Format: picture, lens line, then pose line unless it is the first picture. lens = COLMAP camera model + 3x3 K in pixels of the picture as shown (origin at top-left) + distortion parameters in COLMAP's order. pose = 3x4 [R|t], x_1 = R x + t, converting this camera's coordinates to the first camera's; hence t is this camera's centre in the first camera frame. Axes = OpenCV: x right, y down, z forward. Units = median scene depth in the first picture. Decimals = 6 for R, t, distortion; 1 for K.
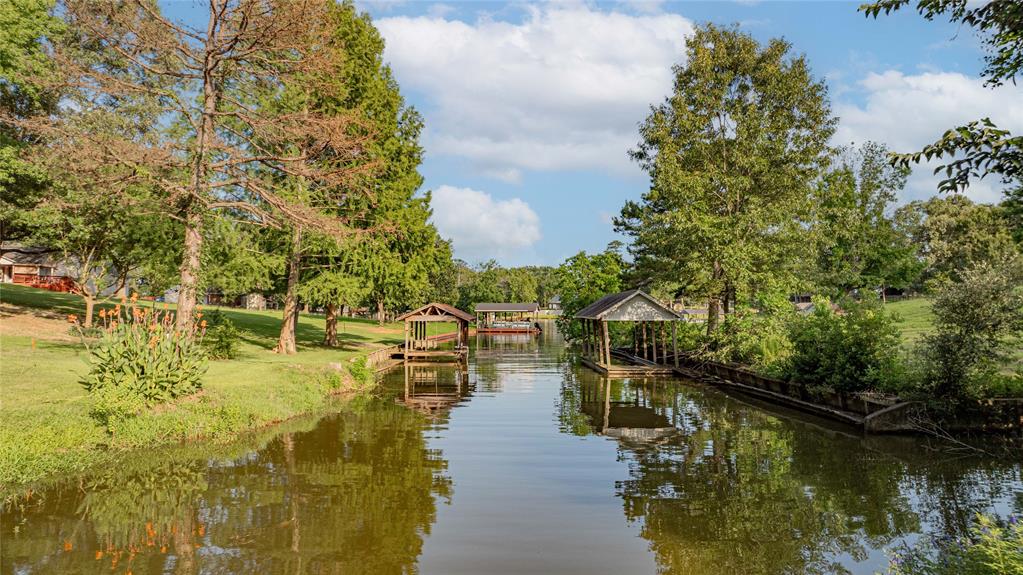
lens RADIAL K [[764.6, 0, 512.5], [0, 764.6, 282.9], [0, 0, 1]] dist [-0.027089, 0.030087]
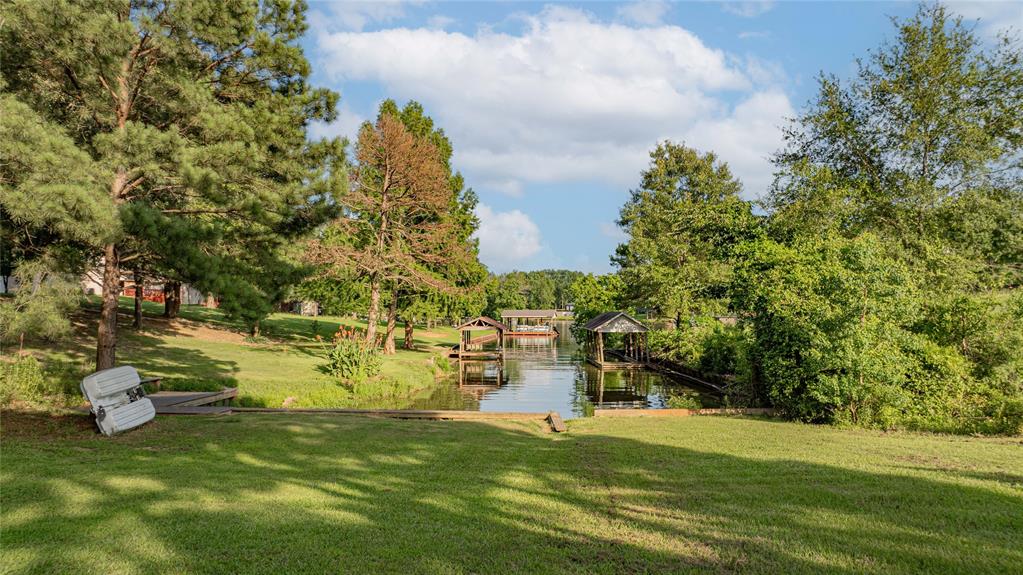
lens RADIAL K [[764.6, 0, 508.9], [0, 764.6, 291.5], [0, 0, 1]] dist [-0.027089, 0.030087]
pose [[0.999599, -0.002254, -0.028229, -0.012471], [0.002596, 0.999924, 0.012077, -0.039522], [0.028200, -0.012146, 0.999529, -0.405033]]
